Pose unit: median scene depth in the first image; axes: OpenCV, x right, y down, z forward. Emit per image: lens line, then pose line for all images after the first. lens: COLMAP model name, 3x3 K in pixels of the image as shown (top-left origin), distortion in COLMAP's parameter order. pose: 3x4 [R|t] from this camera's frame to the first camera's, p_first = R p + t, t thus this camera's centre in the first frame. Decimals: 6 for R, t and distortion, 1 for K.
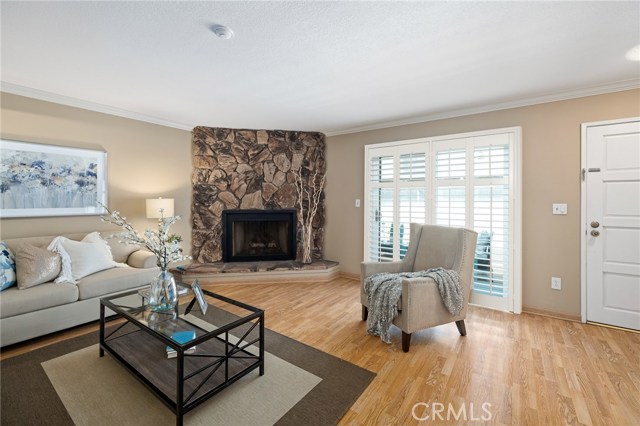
lens RADIAL K [[272.3, 0, 321.8], [0, 272.3, 201.5], [0, 0, 1]] dist [0.005039, 0.000349]
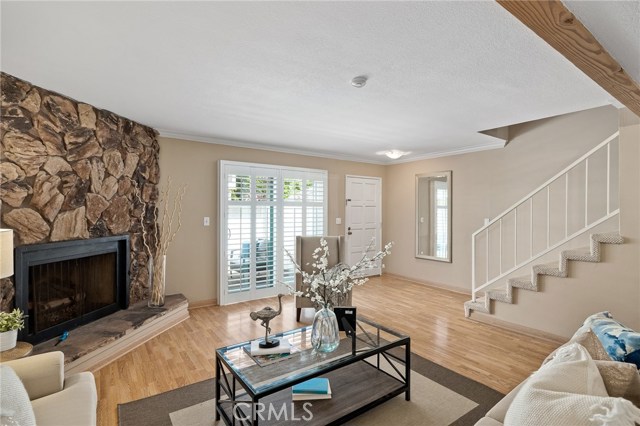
lens RADIAL K [[309.7, 0, 317.6], [0, 309.7, 211.8], [0, 0, 1]] dist [-0.005719, -0.000511]
pose [[0.328456, -0.011477, 0.944449, -0.697087], [0.000724, 0.999929, 0.011900, -0.036655], [-0.944519, -0.003224, 0.328441, 0.306639]]
